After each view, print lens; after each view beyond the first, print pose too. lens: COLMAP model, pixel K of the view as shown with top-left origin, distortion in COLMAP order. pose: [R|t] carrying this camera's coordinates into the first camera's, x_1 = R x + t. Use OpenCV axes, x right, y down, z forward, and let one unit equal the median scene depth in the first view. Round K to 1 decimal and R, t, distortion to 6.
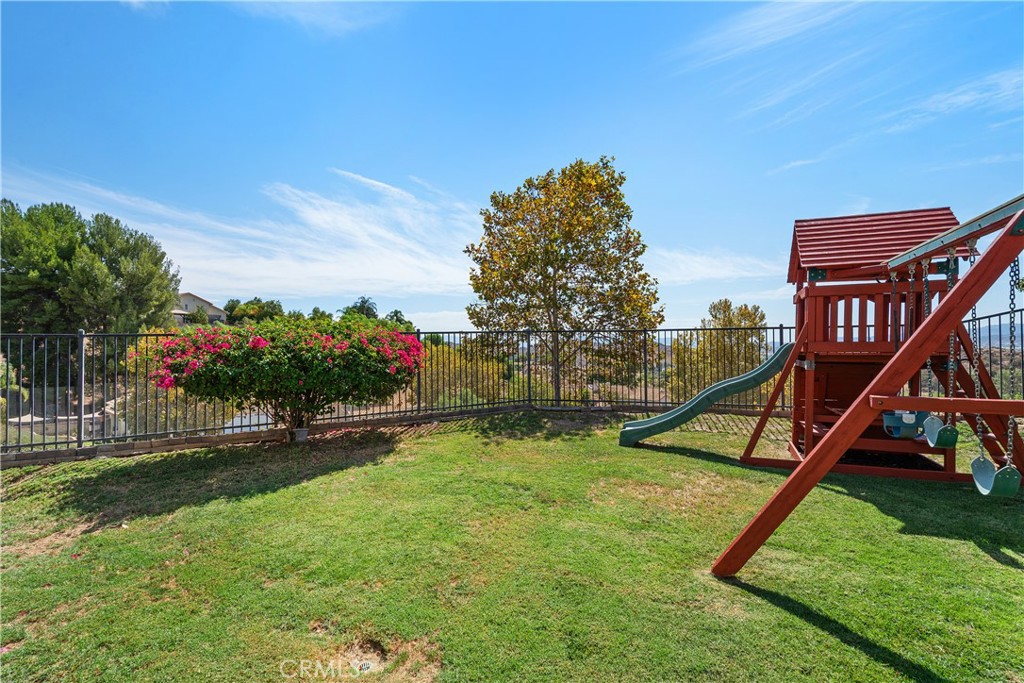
lens RADIAL K [[465.7, 0, 512.5], [0, 465.7, 350.0], [0, 0, 1]] dist [-0.002596, -0.000117]
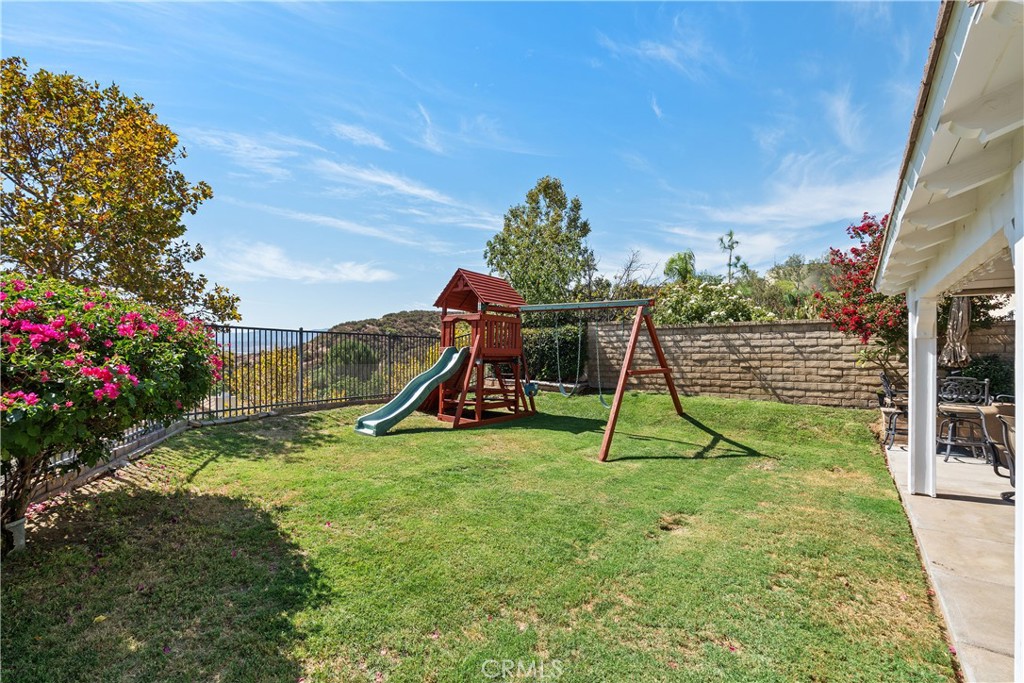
lens RADIAL K [[465.7, 0, 513.6], [0, 465.7, 339.0], [0, 0, 1]] dist [-0.002596, -0.000117]
pose [[0.219341, 0.037257, 0.974937, -0.986208], [-0.006449, 0.999304, -0.036737, 0.021265], [-0.975627, 0.001771, 0.219428, 0.574145]]
